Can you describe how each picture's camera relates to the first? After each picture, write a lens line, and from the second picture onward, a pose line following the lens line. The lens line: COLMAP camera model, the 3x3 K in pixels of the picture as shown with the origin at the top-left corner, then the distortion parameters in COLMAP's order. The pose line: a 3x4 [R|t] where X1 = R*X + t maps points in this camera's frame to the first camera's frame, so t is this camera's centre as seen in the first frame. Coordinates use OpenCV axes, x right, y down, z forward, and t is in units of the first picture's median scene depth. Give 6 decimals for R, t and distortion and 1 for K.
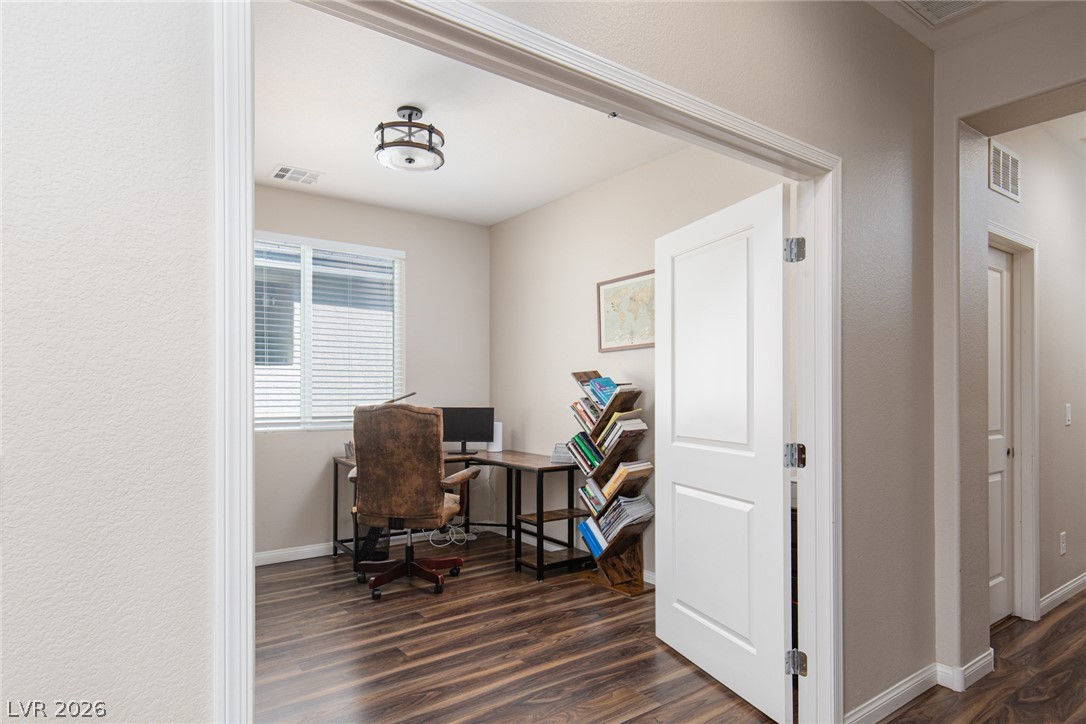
lens RADIAL K [[631.6, 0, 540.4], [0, 631.6, 373.5], [0, 0, 1]] dist [0.000970, 0.000148]
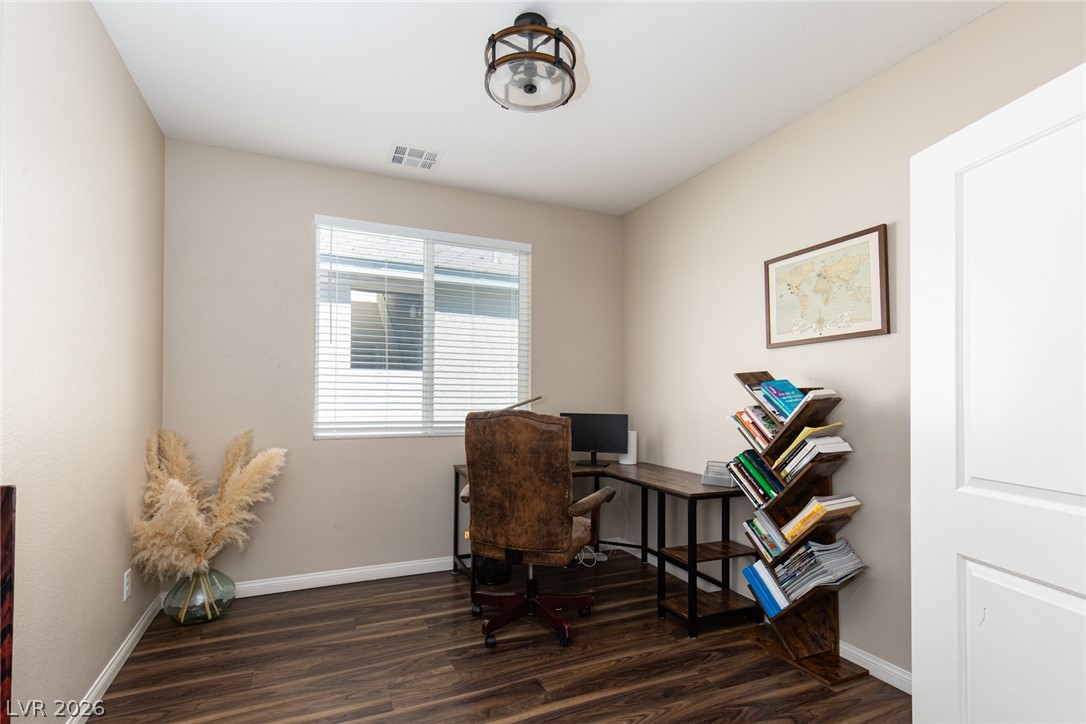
lens RADIAL K [[504.7, 0, 541.0], [0, 504.7, 369.2], [0, 0, 1]] dist [0.013407, -0.001941]
pose [[0.977790, 0.000828, -0.209585, -0.054459], [-0.005924, 0.999702, -0.023690, 0.009749], [0.209502, 0.024406, 0.977503, 0.342279]]
